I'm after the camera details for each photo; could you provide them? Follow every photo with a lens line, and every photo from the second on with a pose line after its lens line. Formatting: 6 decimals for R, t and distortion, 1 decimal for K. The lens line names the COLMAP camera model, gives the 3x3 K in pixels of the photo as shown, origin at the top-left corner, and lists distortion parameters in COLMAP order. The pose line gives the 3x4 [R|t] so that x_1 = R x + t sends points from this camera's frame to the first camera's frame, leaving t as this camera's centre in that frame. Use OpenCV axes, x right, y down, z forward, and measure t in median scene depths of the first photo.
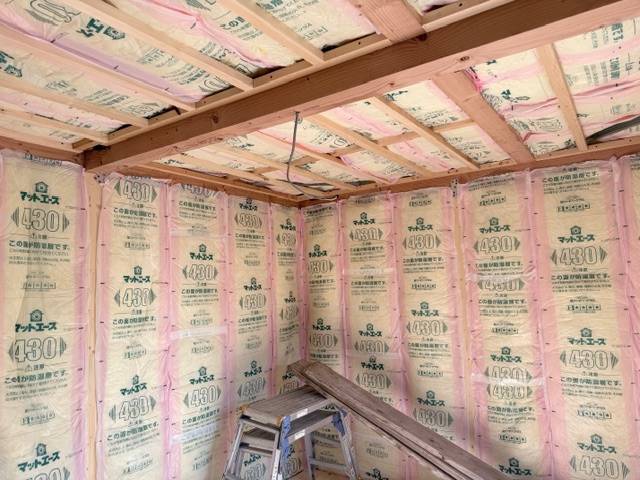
lens RADIAL K [[456.3, 0, 317.9], [0, 456.3, 239.5], [0, 0, 1]] dist [0.052593, -0.064651]
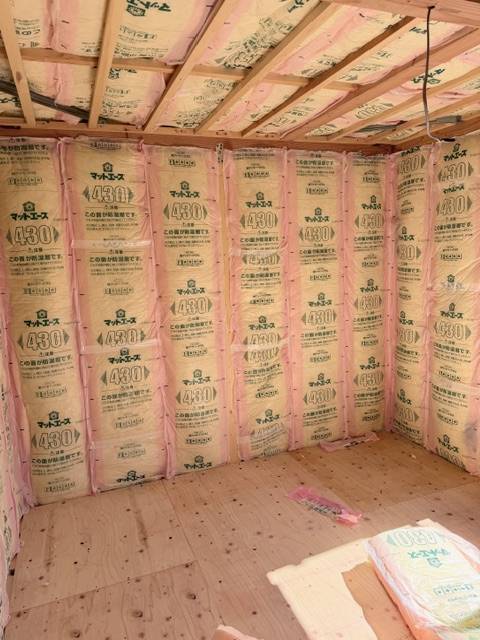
lens RADIAL K [[450.2, 0, 237.8], [0, 450.2, 320.1], [0, 0, 1]] dist [0.121440, -0.192628]
pose [[0.565537, -0.111912, 0.817095, -0.466804], [-0.063301, 0.981938, 0.178302, 0.050937], [-0.822290, -0.152559, 0.548238, 0.424365]]
